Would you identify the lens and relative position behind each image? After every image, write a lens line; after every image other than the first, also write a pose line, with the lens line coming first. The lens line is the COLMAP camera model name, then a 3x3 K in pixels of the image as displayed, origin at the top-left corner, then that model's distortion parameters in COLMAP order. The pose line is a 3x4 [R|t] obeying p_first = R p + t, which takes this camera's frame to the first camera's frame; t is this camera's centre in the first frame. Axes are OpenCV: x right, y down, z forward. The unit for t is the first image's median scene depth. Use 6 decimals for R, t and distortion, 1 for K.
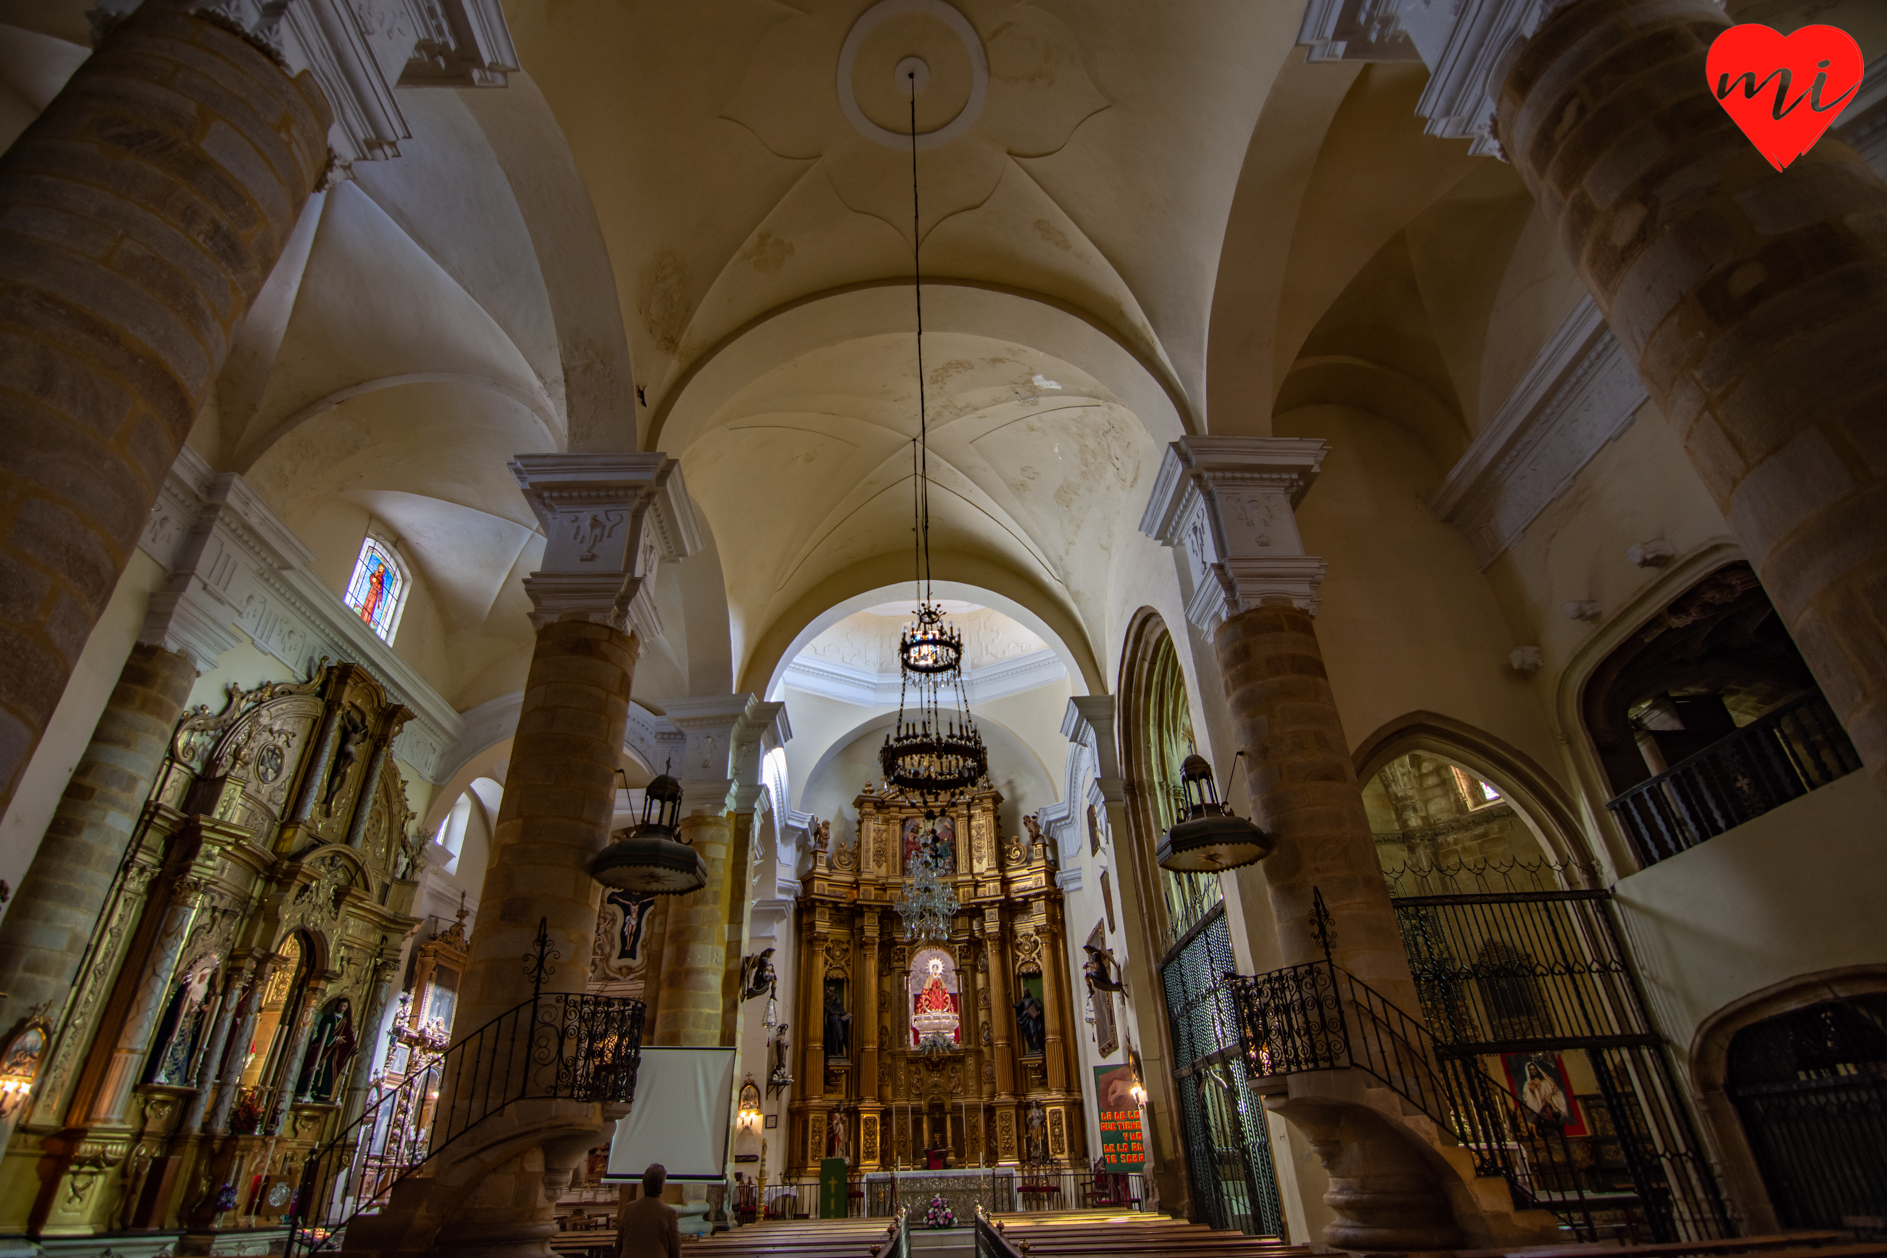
lens RADIAL K [[916.9, 0, 927.8], [0, 916.9, 633.1], [0, 0, 1]] dist [-0.011190, -0.006261]
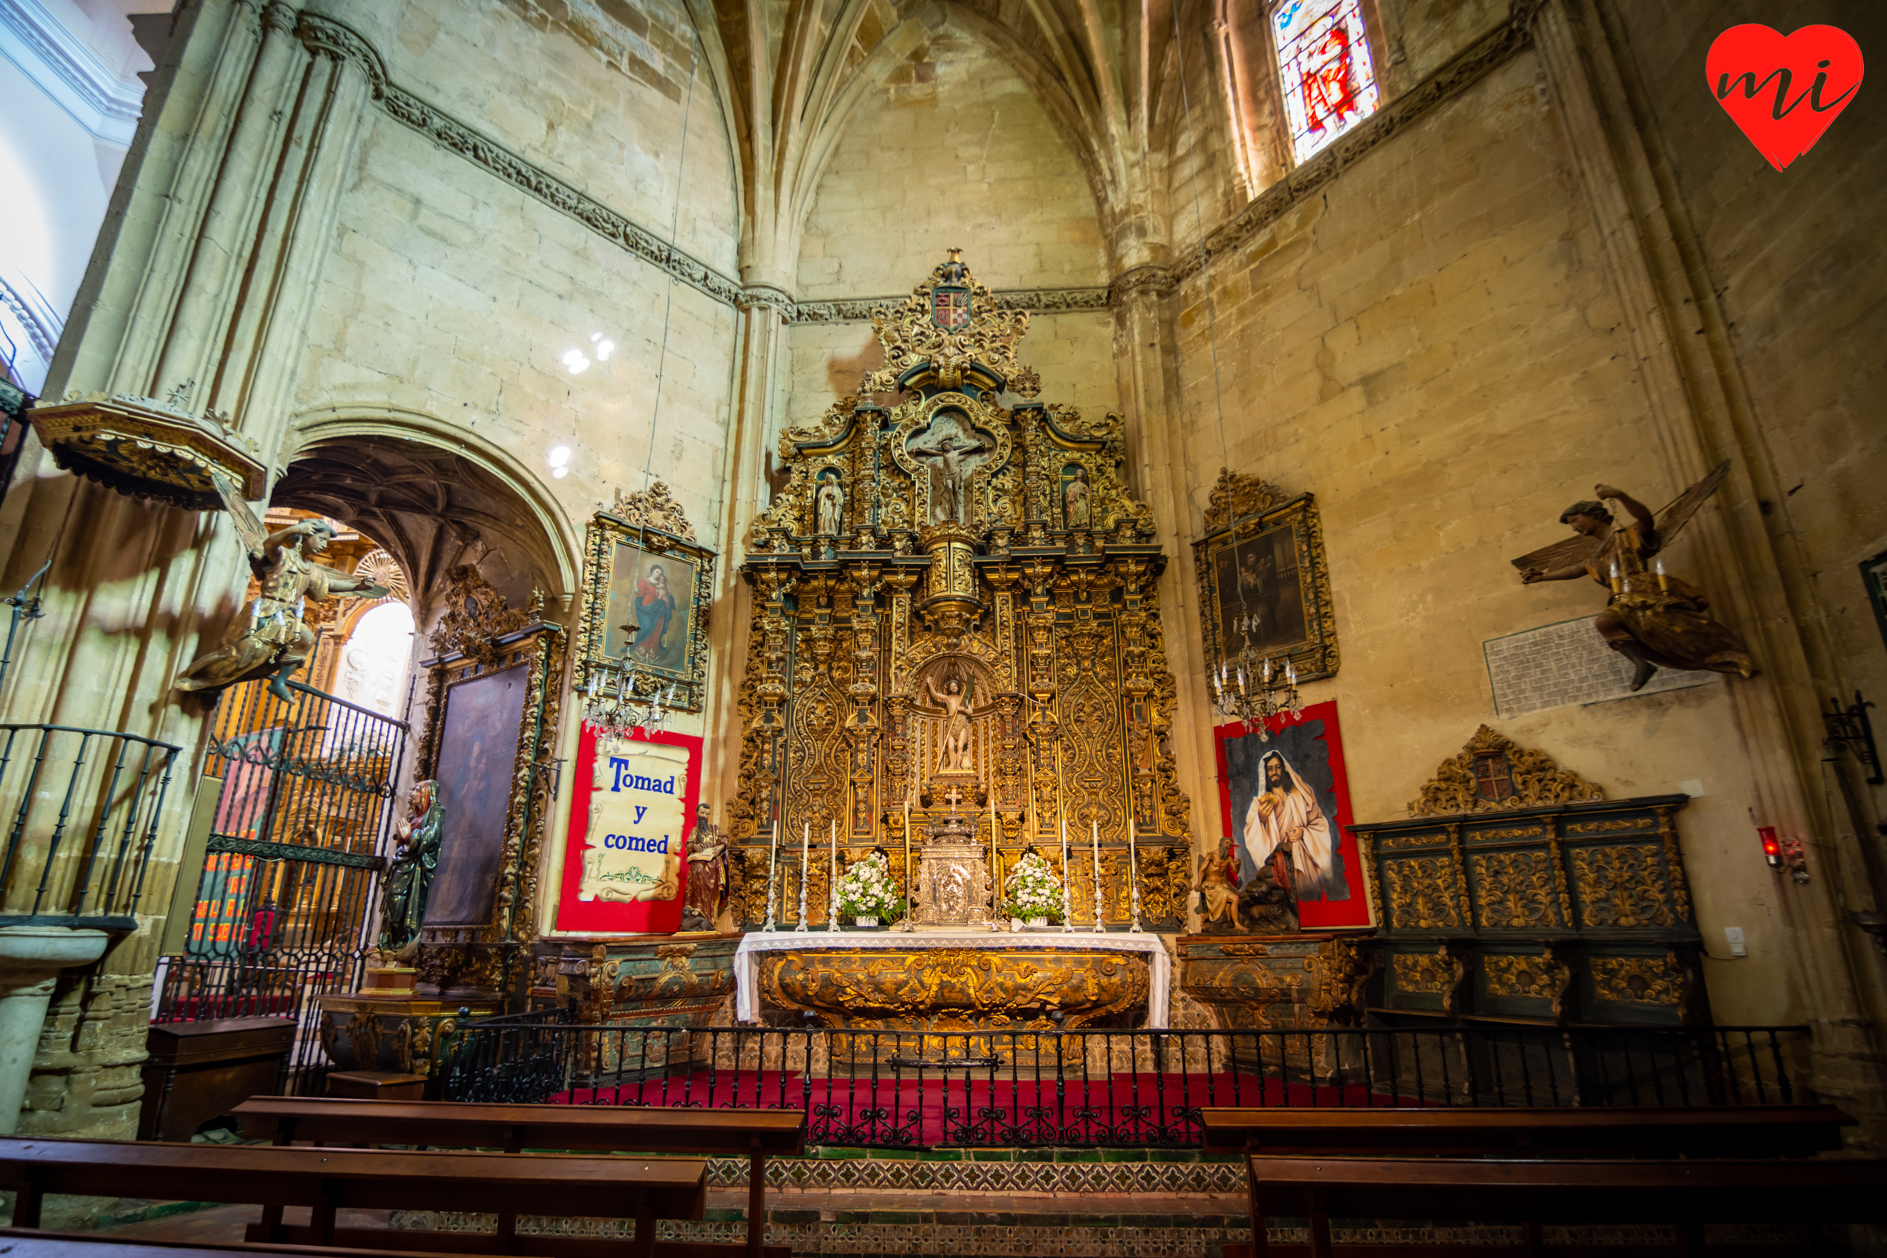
lens RADIAL K [[916.9, 0, 936.1], [0, 916.9, 638.5], [0, 0, 1]] dist [-0.011190, -0.006261]
pose [[0.996612, 0.005197, -0.082078, 0.712206], [0.012058, 0.977983, 0.208337, 0.440098], [0.081354, -0.208621, 0.974607, 0.789060]]
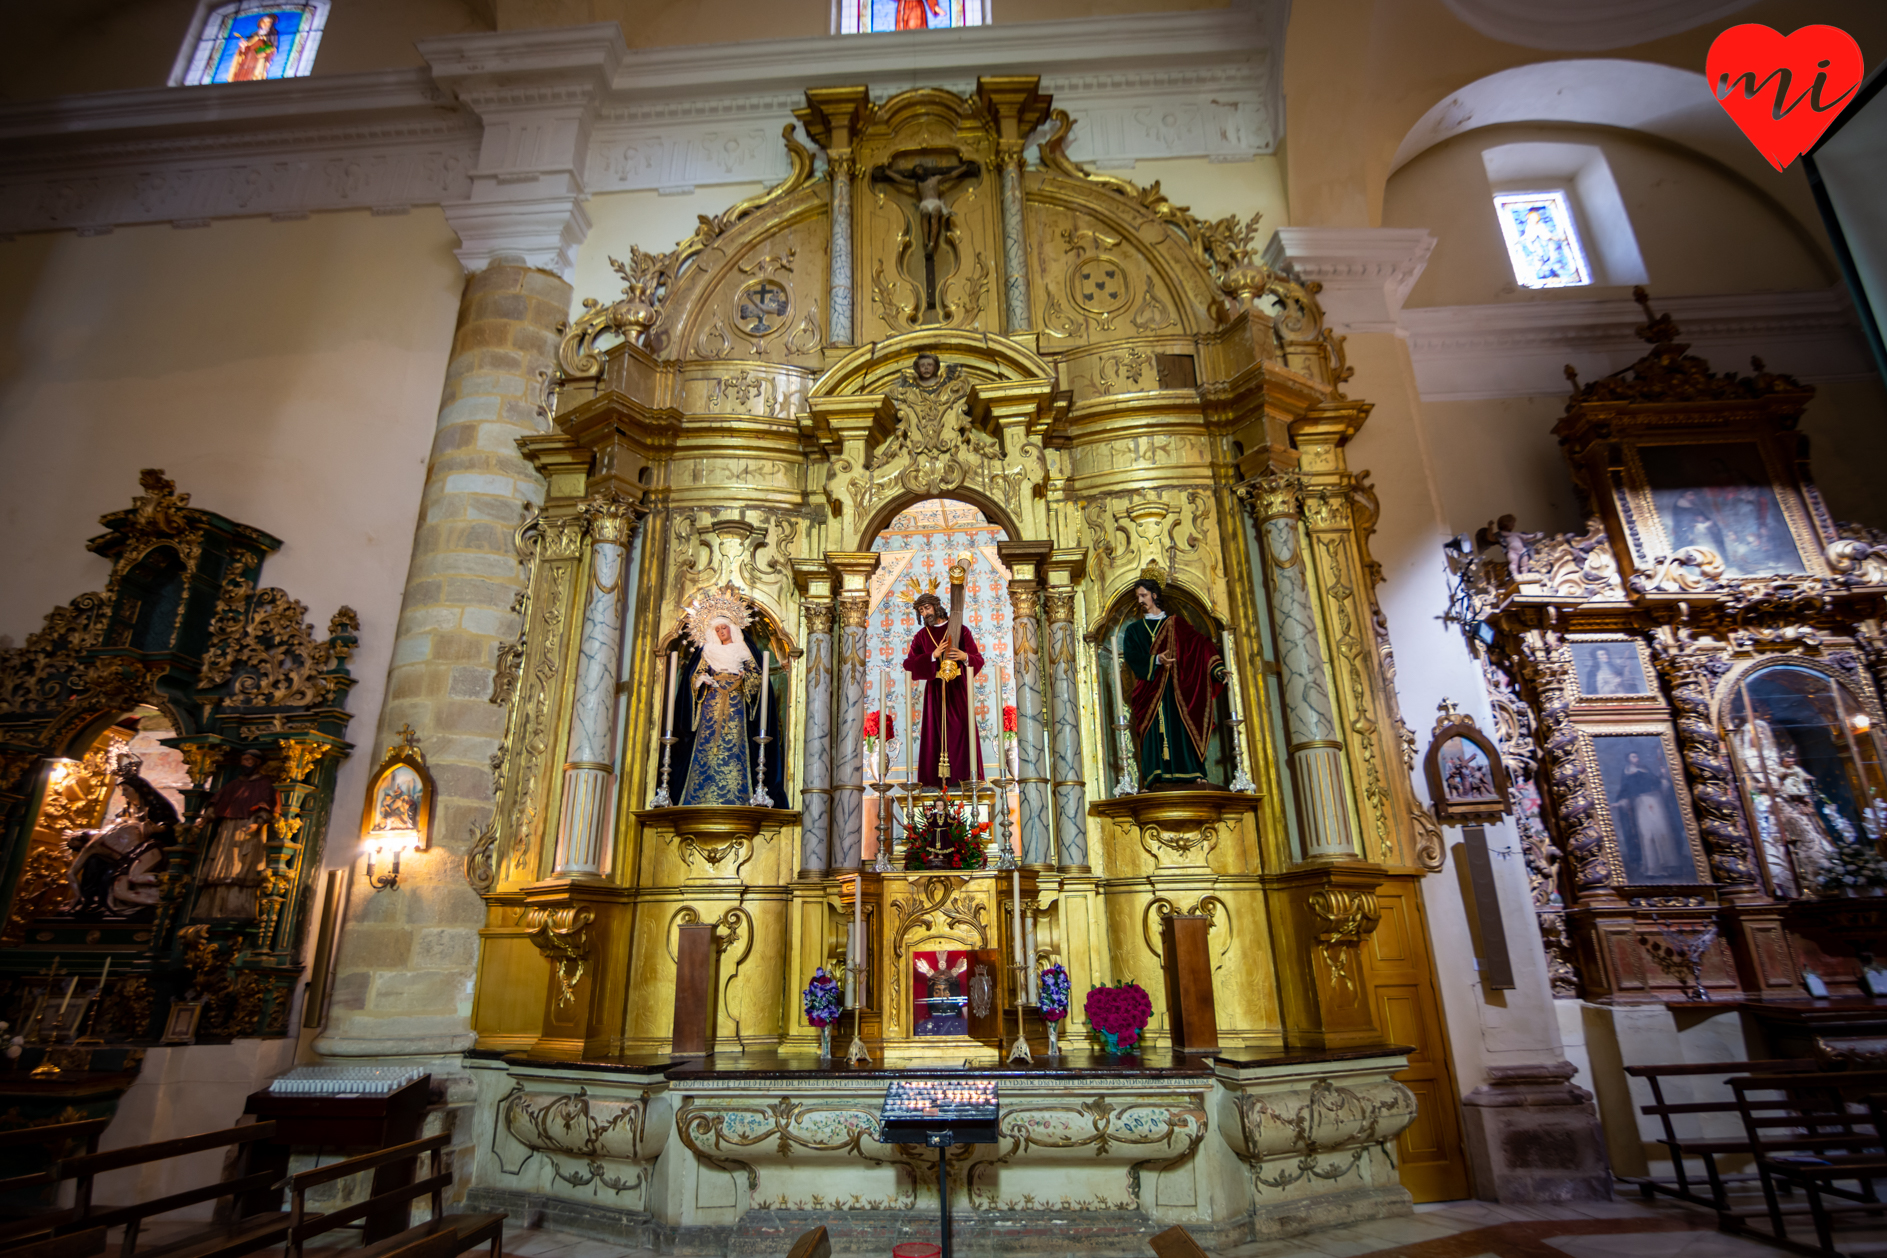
lens RADIAL K [[916.9, 0, 935.0], [0, 916.9, 647.6], [0, 0, 1]] dist [-0.011190, -0.006261]
pose [[-0.054946, -0.305088, -0.950738, -0.233783], [0.524727, 0.801270, -0.287450, 0.534641], [0.849495, -0.514672, 0.116061, 0.898056]]
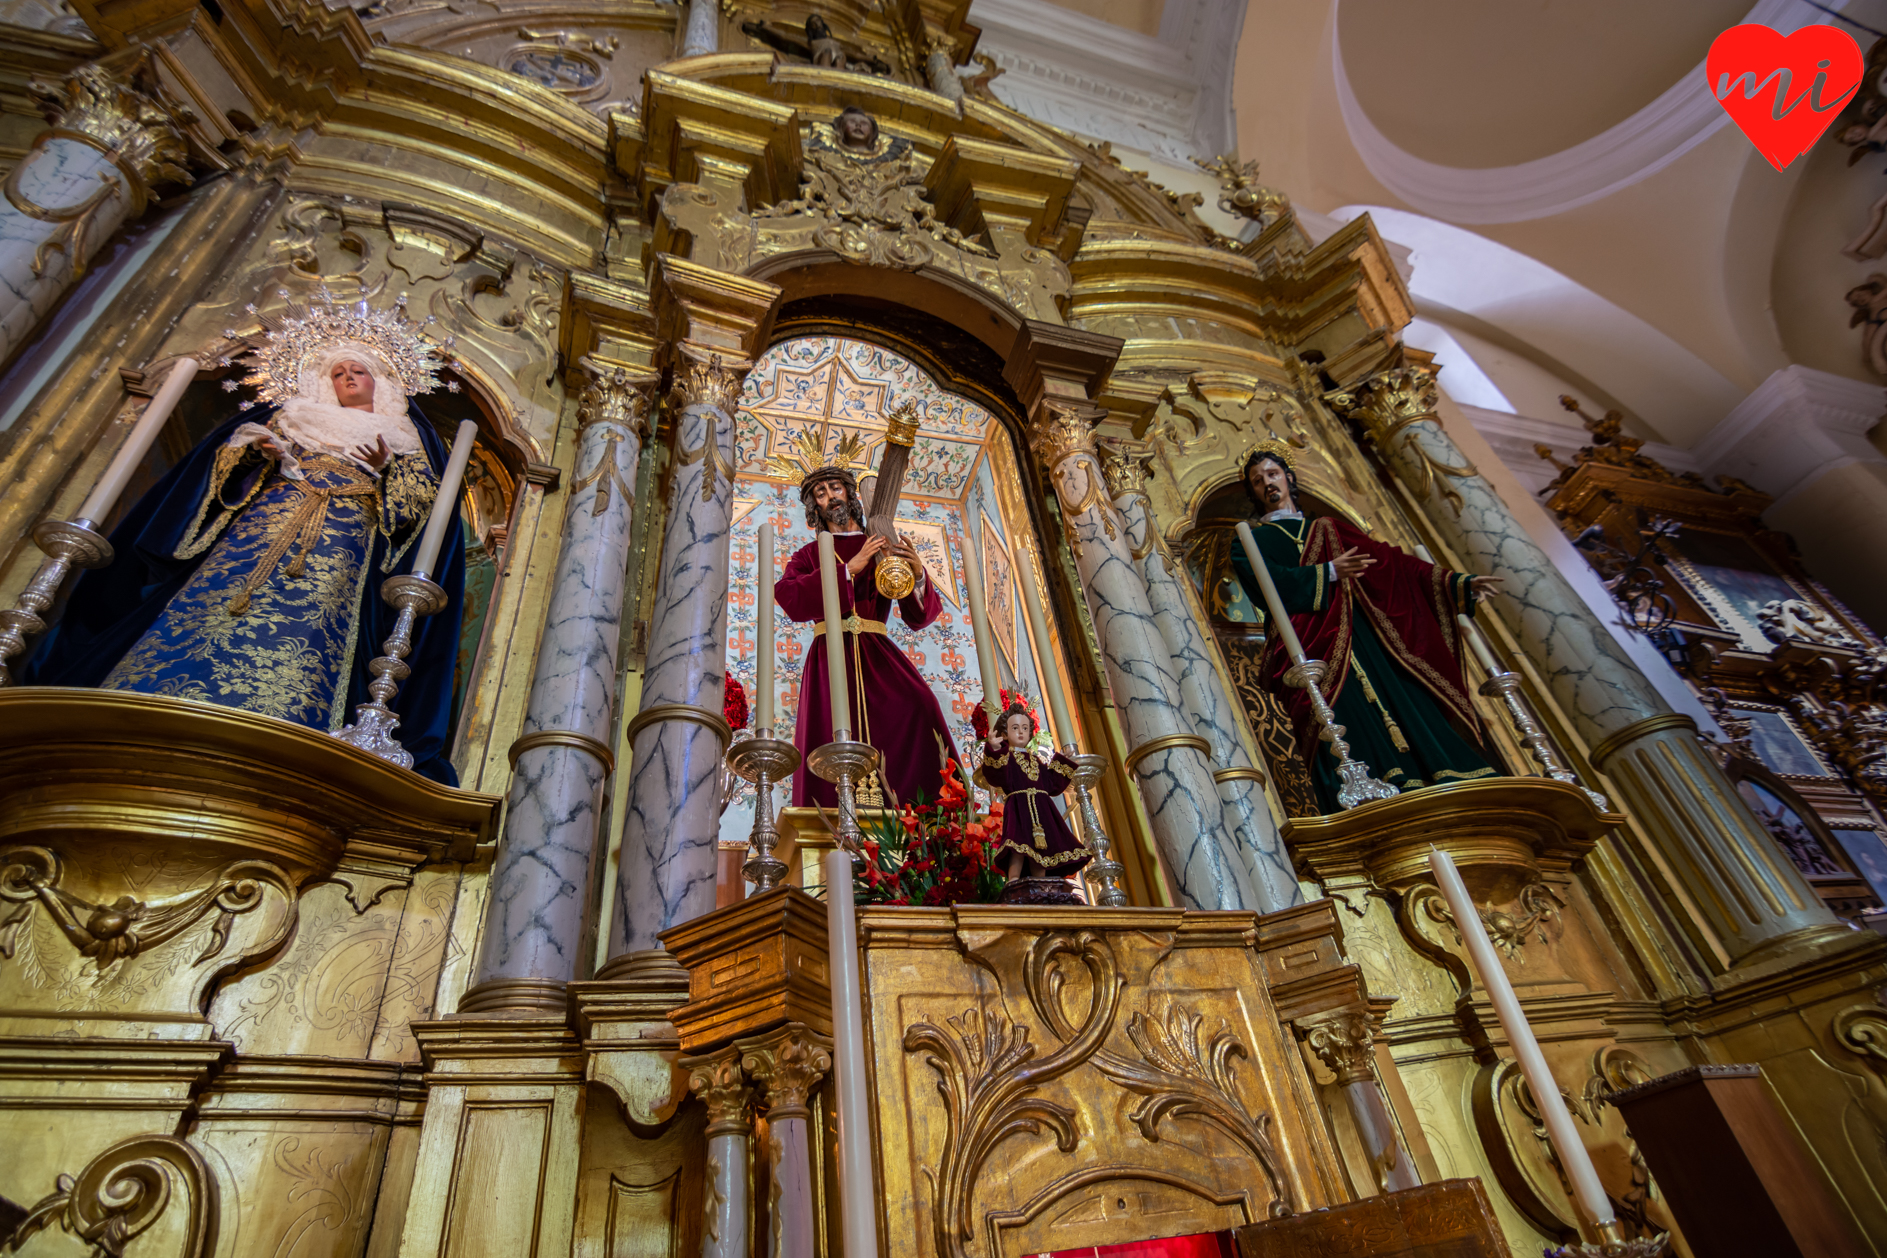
lens RADIAL K [[916.9, 0, 942.4], [0, 916.9, 633.8], [0, 0, 1]] dist [-0.011190, -0.006261]
pose [[0.286243, -0.605736, -0.742394, -0.546605], [0.579085, 0.726663, -0.369623, 0.506248], [0.763364, -0.324108, 0.558775, 0.833980]]
